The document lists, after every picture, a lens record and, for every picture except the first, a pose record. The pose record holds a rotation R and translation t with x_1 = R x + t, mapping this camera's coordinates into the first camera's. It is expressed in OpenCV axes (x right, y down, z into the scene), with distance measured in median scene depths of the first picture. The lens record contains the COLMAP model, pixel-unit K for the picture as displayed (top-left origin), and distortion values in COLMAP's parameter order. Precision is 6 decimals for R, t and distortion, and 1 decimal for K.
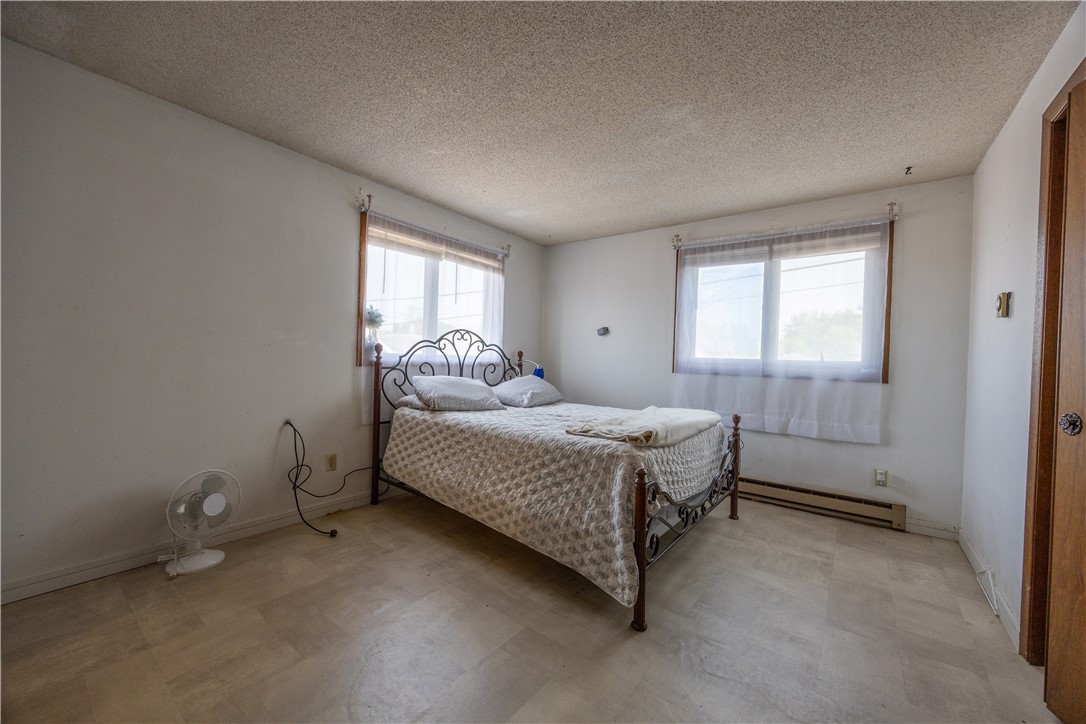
lens RADIAL K [[420.2, 0, 552.1], [0, 420.2, 360.7], [0, 0, 1]] dist [-0.001112, 0.000136]
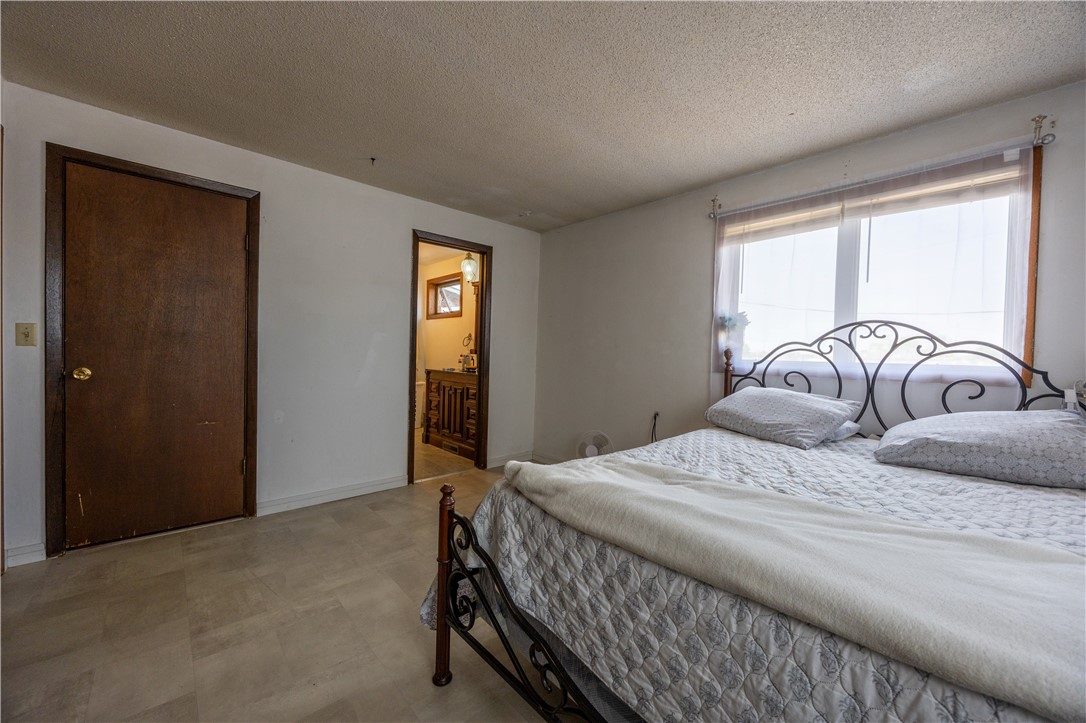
lens RADIAL K [[420.2, 0, 552.1], [0, 420.2, 360.2], [0, 0, 1]] dist [-0.001112, 0.000136]
pose [[-0.194582, -0.020845, -0.980665, 0.501796], [-0.037172, 0.999213, -0.013864, 0.010044], [0.980182, 0.033756, -0.195204, 0.690433]]
